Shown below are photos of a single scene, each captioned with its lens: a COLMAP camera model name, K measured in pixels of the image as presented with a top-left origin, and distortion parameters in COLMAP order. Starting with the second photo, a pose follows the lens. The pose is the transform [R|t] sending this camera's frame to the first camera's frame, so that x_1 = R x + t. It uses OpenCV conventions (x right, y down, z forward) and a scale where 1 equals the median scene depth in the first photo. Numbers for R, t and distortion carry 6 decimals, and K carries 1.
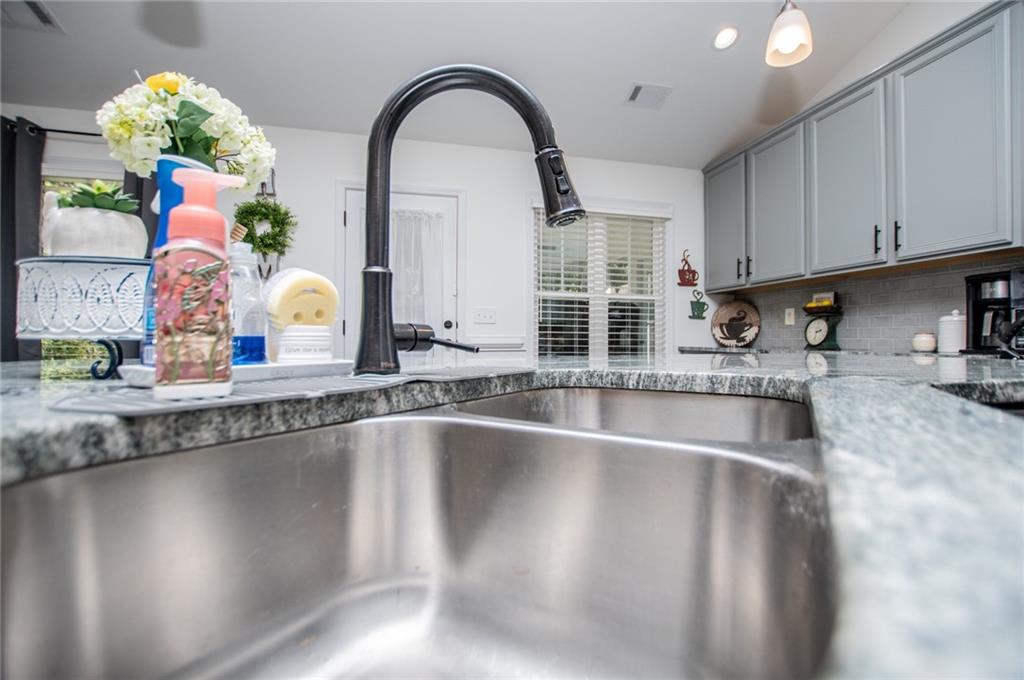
lens RADIAL K [[452.6, 0, 517.9], [0, 452.6, 337.9], [0, 0, 1]] dist [-0.027327, 0.000975]
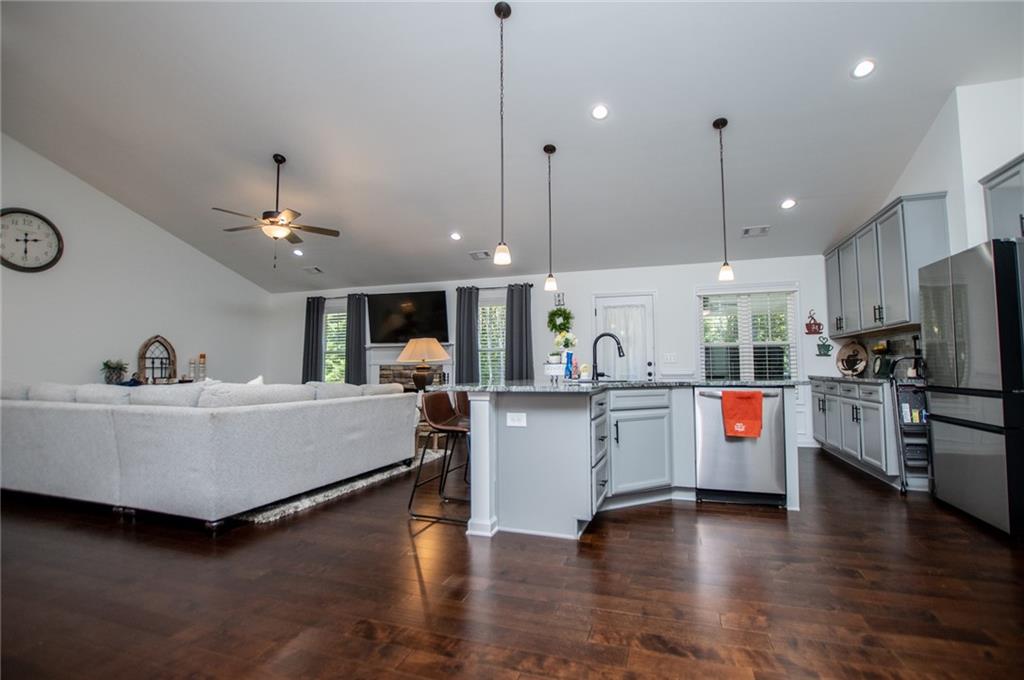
lens RADIAL K [[469.8, 0, 527.8], [0, 469.8, 342.2], [0, 0, 1]] dist [-0.025232, 0.000400]
pose [[0.862099, -0.037994, -0.505313, 0.430528], [0.011613, 0.998405, -0.055256, -0.019608], [0.506606, 0.041768, 0.861165, -1.004702]]
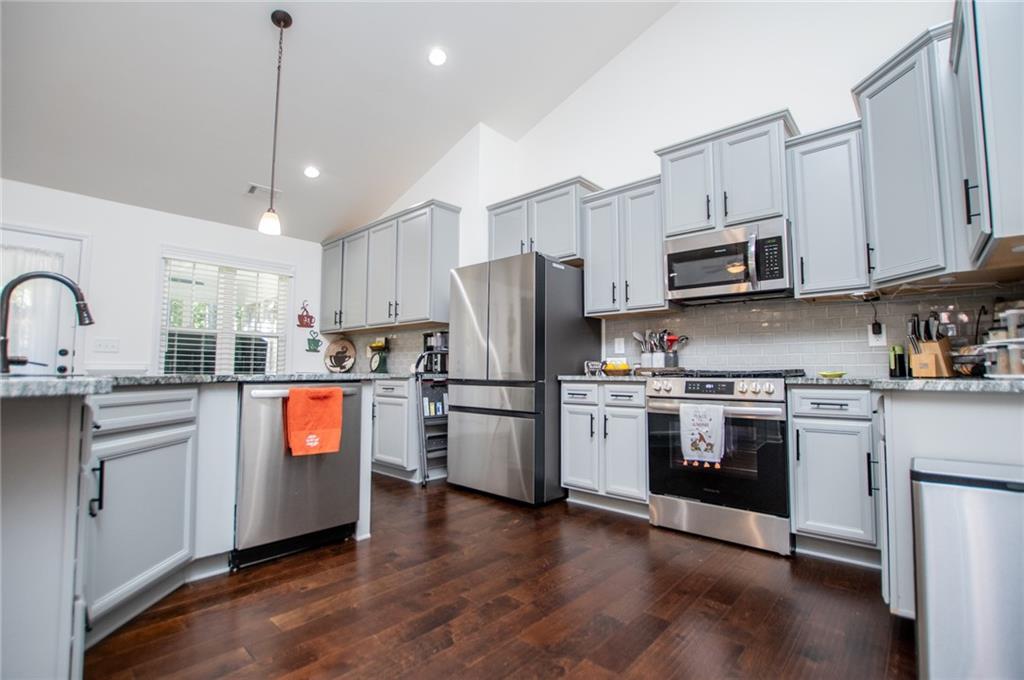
lens RADIAL K [[457.9, 0, 516.6], [0, 457.9, 339.0], [0, 0, 1]] dist [-0.027393, 0.001113]
pose [[0.816869, 0.037050, 0.575632, 0.141169], [-0.000827, 0.998009, -0.063063, 0.006392], [-0.576823, 0.051038, 0.815274, -0.600535]]
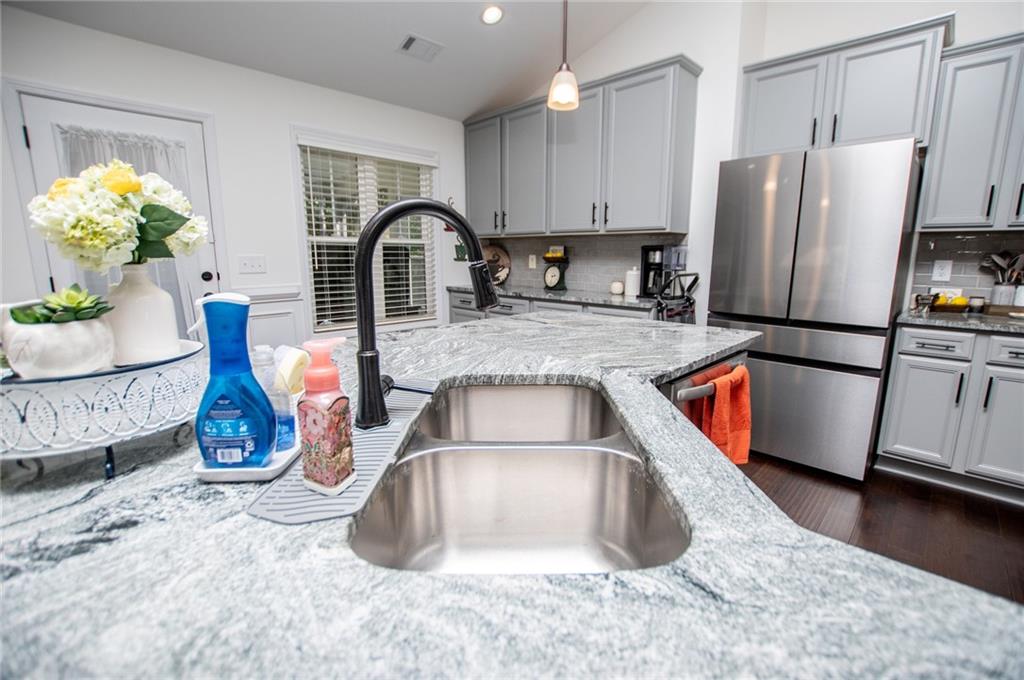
lens RADIAL K [[451.3, 0, 523.8], [0, 451.3, 336.2], [0, 0, 1]] dist [-0.028857, 0.000682]
pose [[0.841749, -0.097471, 0.530998, -0.116202], [-0.001415, 0.983165, 0.182714, -0.081591], [-0.539868, -0.154550, 0.827440, -0.070586]]
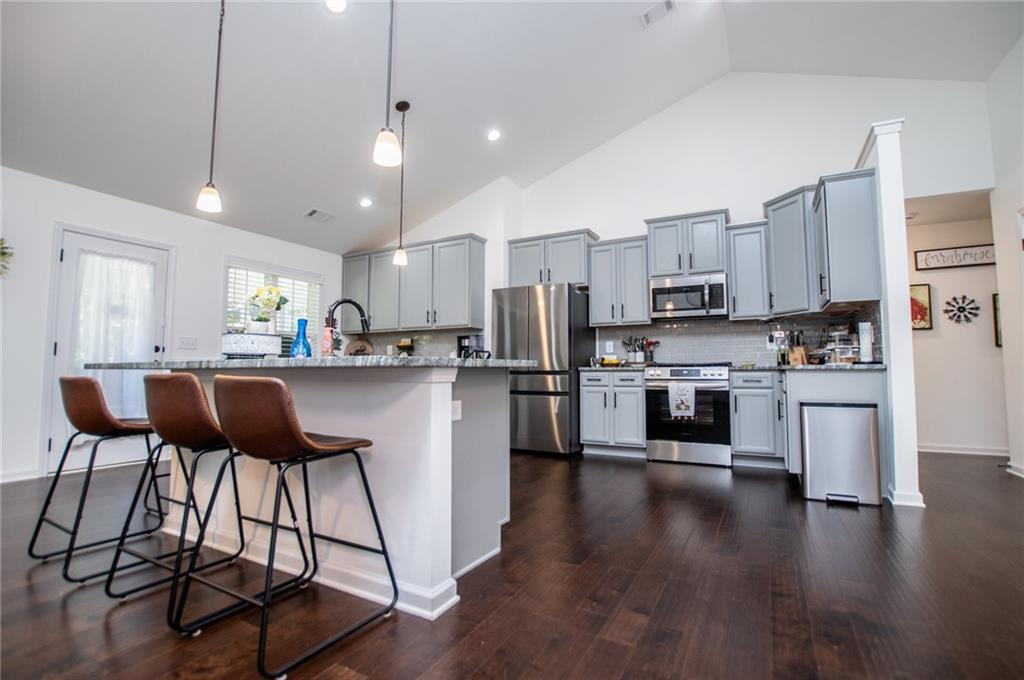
lens RADIAL K [[457.9, 0, 516.6], [0, 457.9, 339.0], [0, 0, 1]] dist [-0.027393, 0.001113]
pose [[0.664178, 0.044785, 0.746231, -0.472637], [0.001230, 0.998137, -0.060998, 0.023355], [-0.747573, 0.041432, 0.662886, -0.664091]]
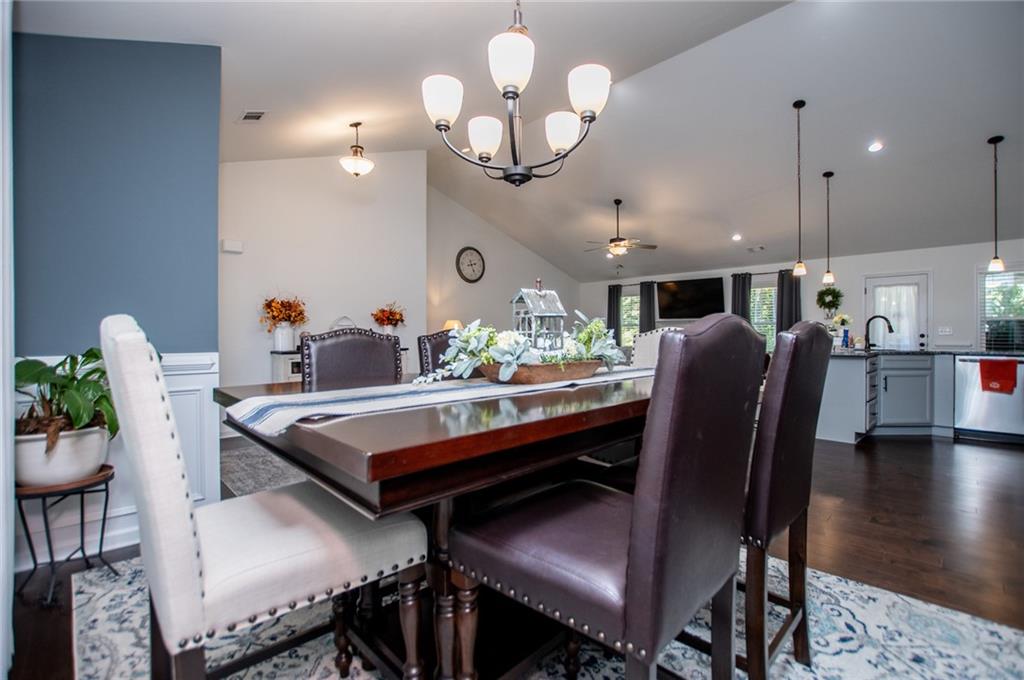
lens RADIAL K [[457.9, 0, 516.6], [0, 457.9, 339.0], [0, 0, 1]] dist [-0.027393, 0.001113]
pose [[0.512022, 0.001952, -0.858970, 0.737679], [0.006498, 0.999960, 0.006145, -0.042658], [0.858948, -0.008728, 0.511989, -1.858137]]
